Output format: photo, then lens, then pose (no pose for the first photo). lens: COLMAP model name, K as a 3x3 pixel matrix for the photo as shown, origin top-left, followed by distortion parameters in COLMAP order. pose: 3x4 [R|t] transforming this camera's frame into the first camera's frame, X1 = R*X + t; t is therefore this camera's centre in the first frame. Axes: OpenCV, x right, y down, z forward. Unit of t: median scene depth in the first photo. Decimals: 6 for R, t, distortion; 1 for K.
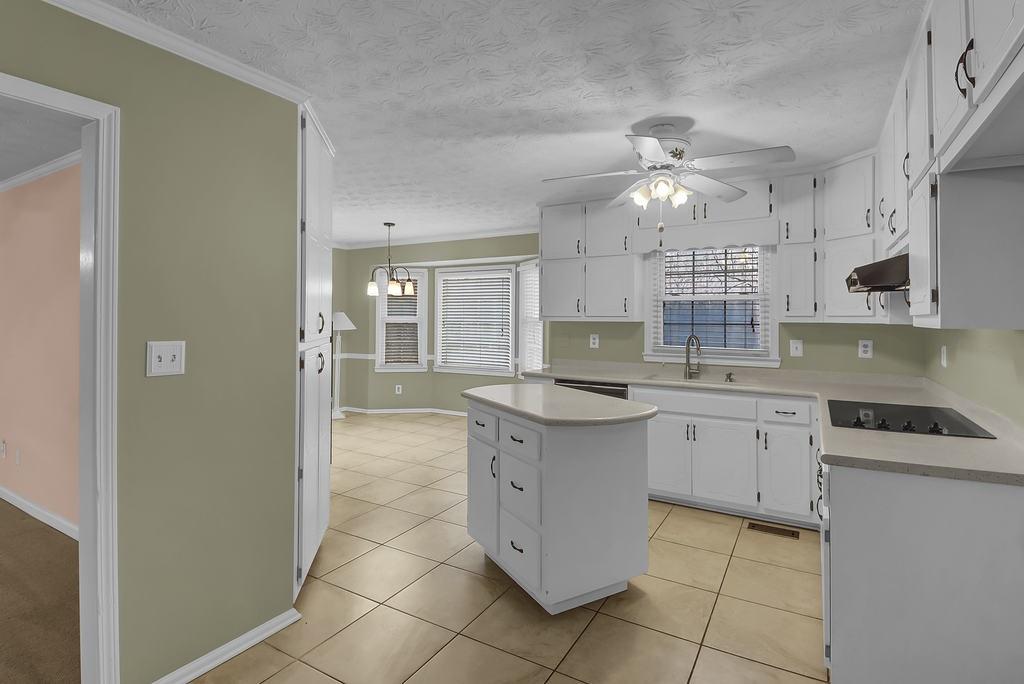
lens RADIAL K [[505.3, 0, 513.2], [0, 505.3, 312.4], [0, 0, 1]] dist [0.000327, 0.000014]
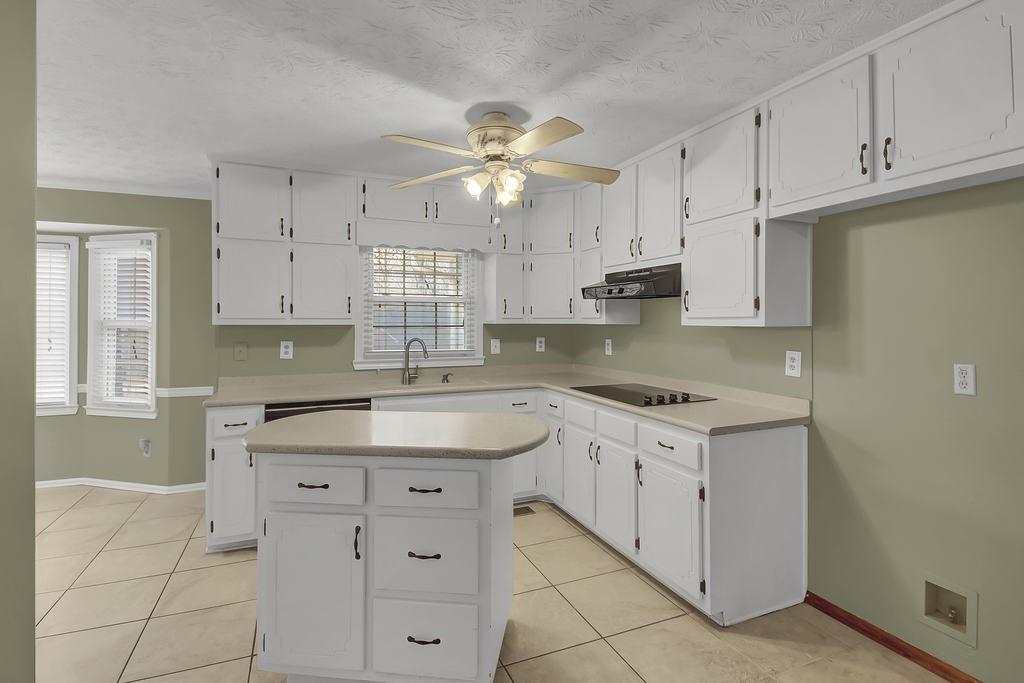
lens RADIAL K [[503.2, 0, 512.8], [0, 503.2, 317.6], [0, 0, 1]] dist [0.001034, -0.000065]
pose [[0.585775, -0.000026, 0.810474, -0.310475], [-0.005177, 0.999979, 0.003774, 0.002136], [-0.810457, -0.006407, 0.585763, 0.301869]]
